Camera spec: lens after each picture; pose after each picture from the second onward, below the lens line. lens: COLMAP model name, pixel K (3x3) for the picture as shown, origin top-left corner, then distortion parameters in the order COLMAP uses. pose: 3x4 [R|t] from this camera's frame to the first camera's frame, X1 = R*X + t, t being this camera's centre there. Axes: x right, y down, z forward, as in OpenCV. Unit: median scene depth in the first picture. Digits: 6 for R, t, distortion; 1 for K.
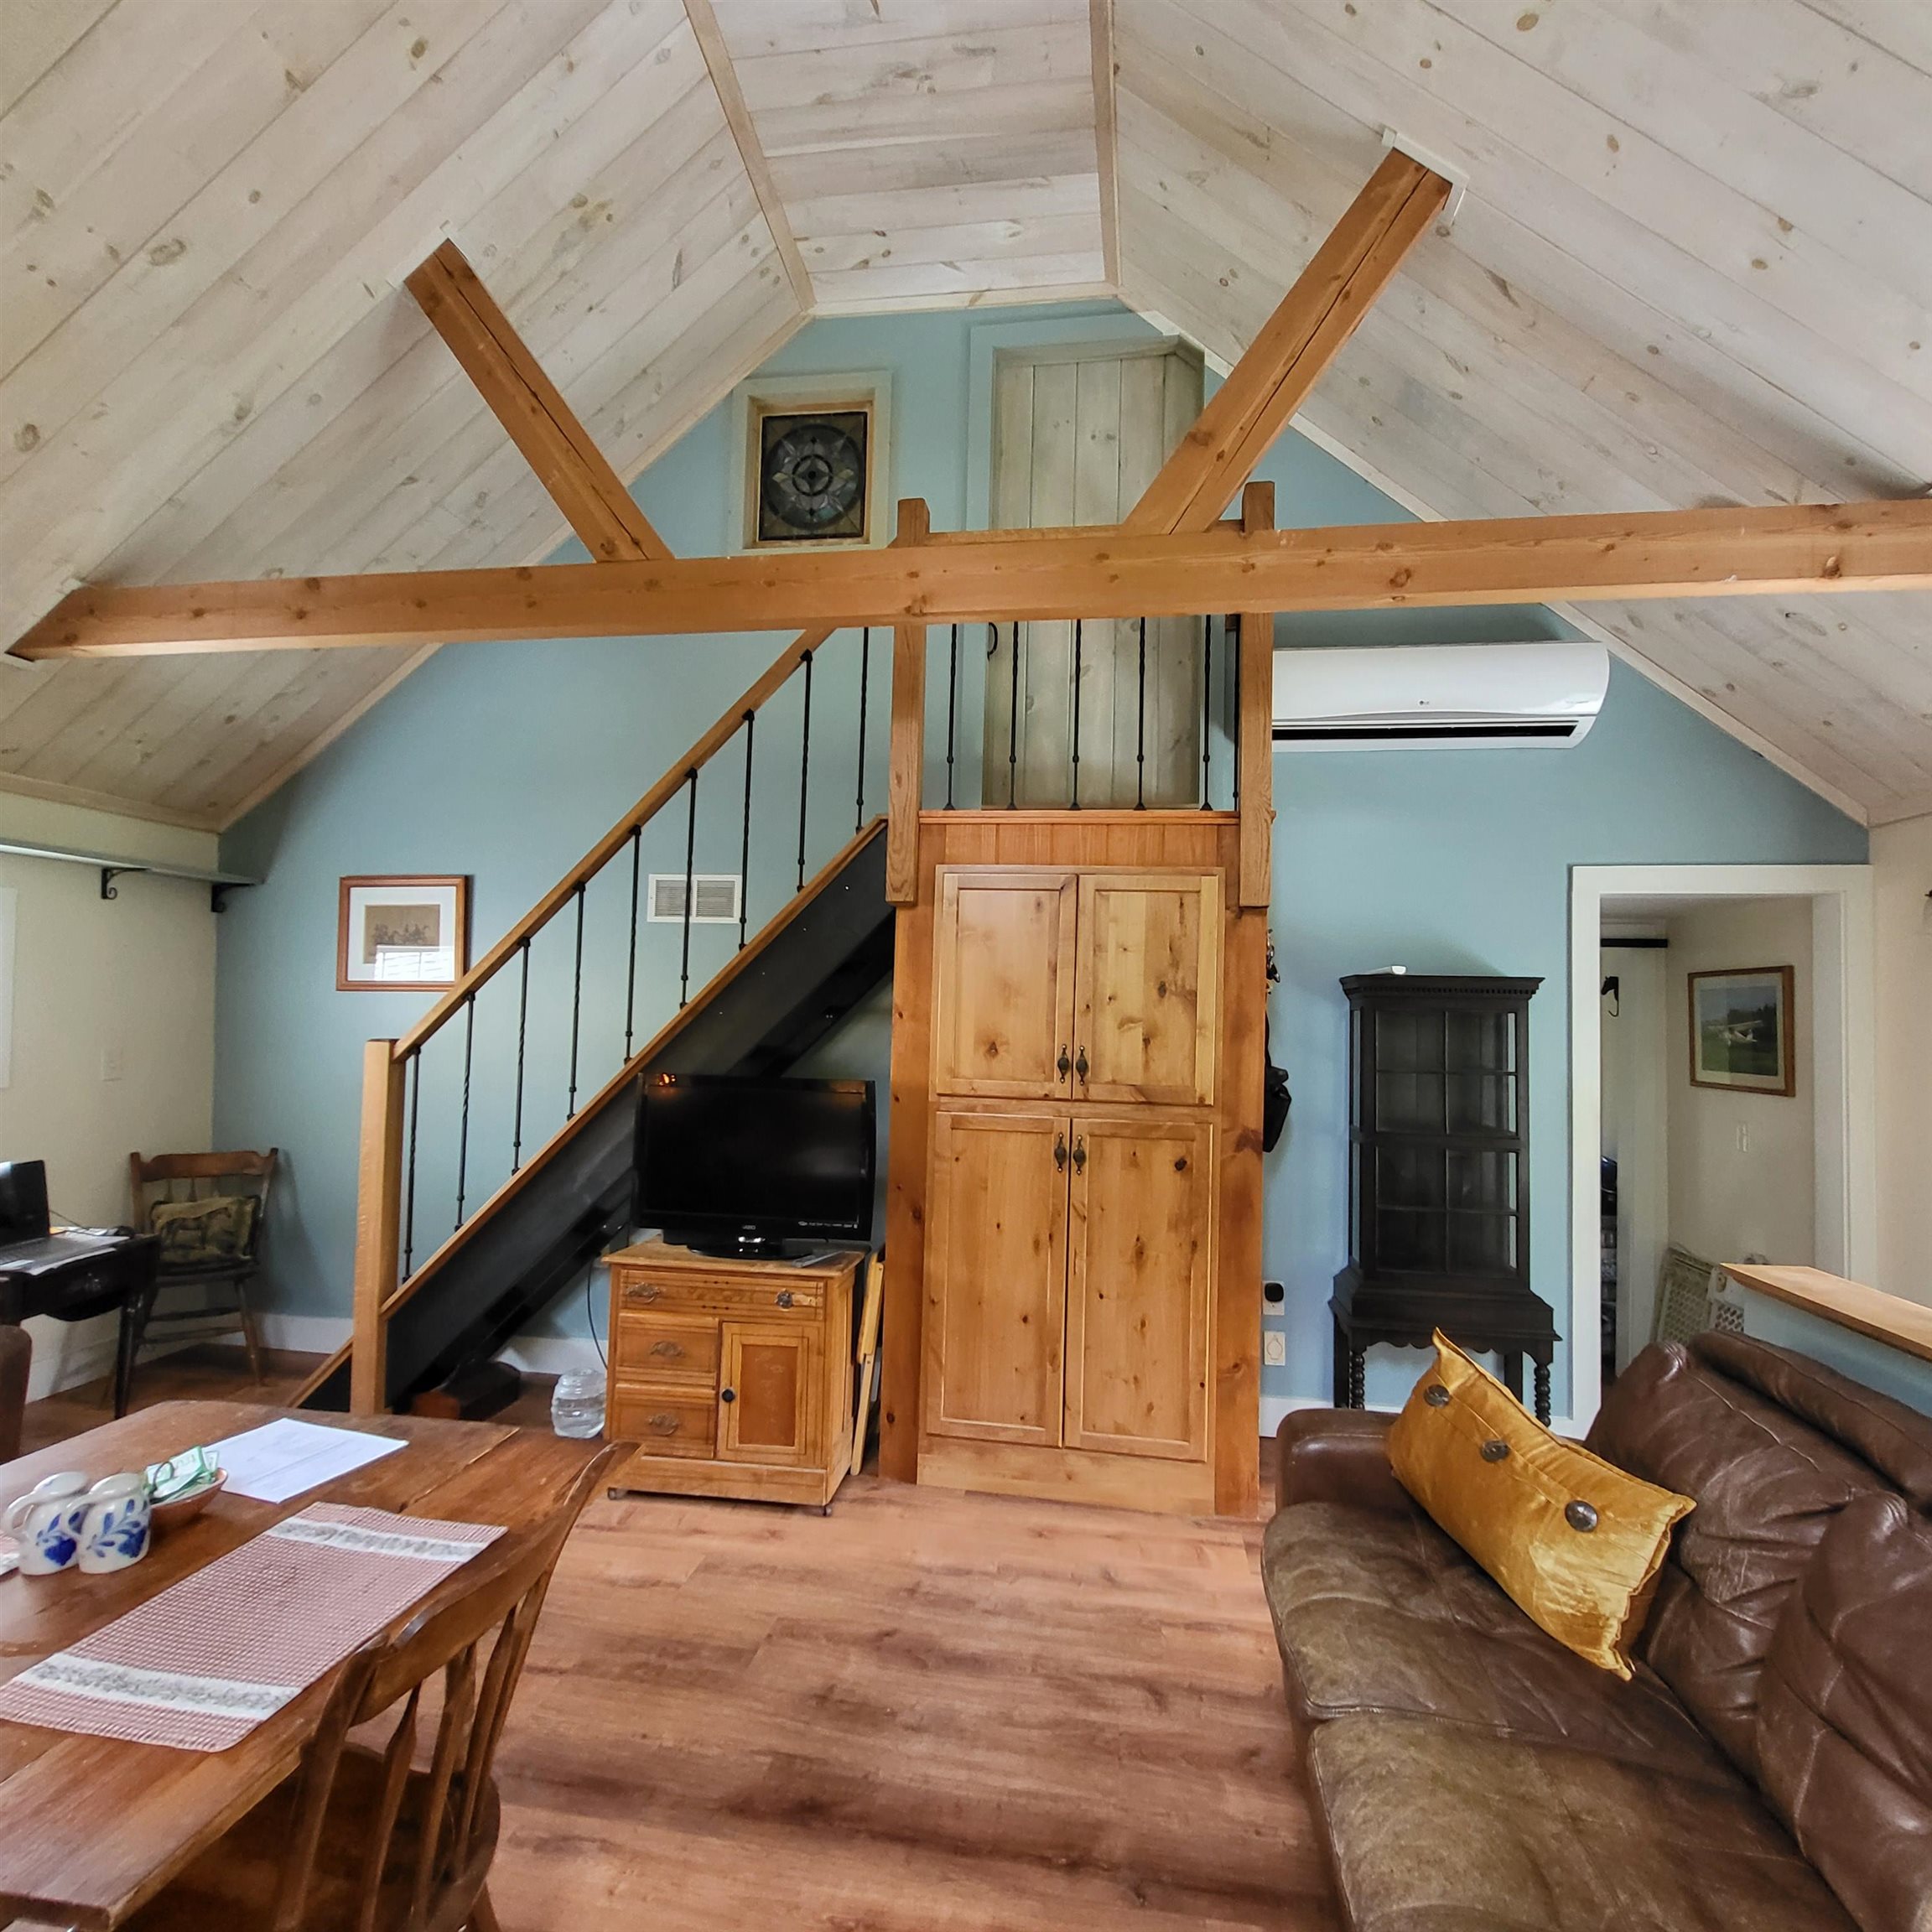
lens RADIAL K [[999.4, 0, 971.5], [0, 999.4, 969.2], [0, 0, 1]] dist [0.002823, -0.000691]
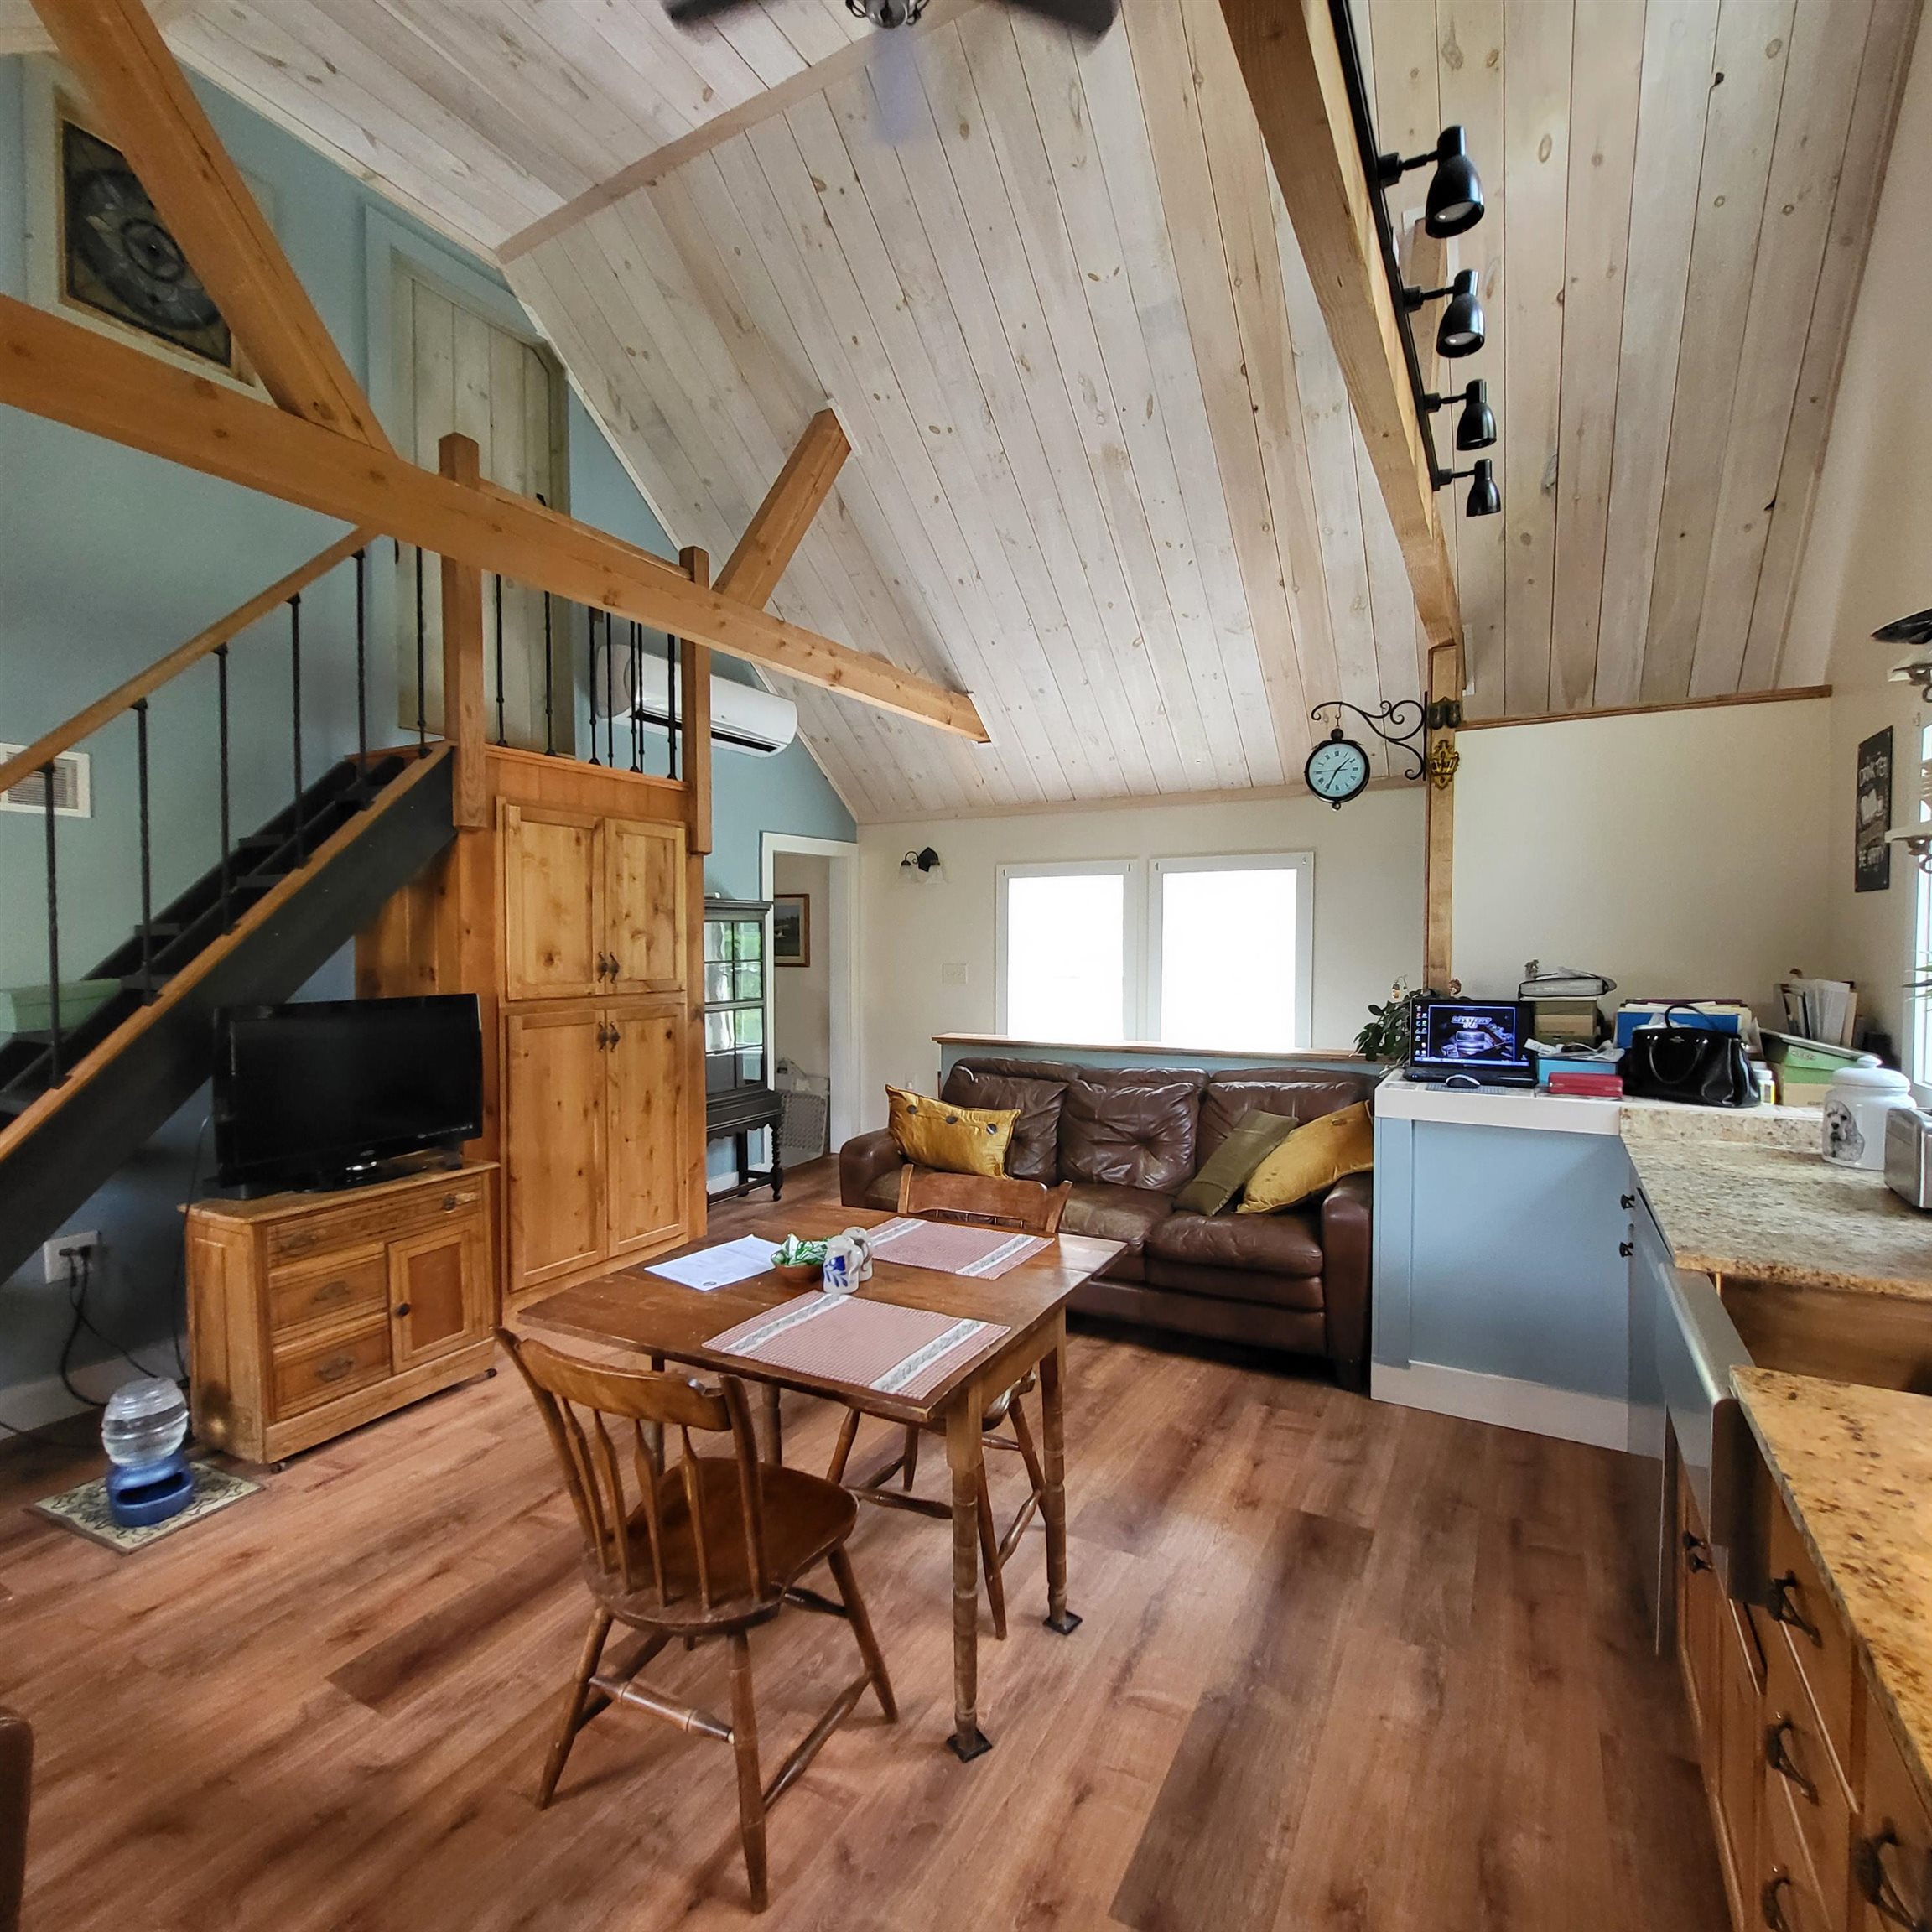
lens RADIAL K [[999.4, 0, 971.5], [0, 999.4, 969.2], [0, 0, 1]] dist [0.002823, -0.000691]
pose [[0.349088, -0.056831, 0.935365, -0.932374], [-0.033444, 0.996768, 0.073043, -0.011824], [-0.936493, -0.056781, 0.346059, 0.121096]]
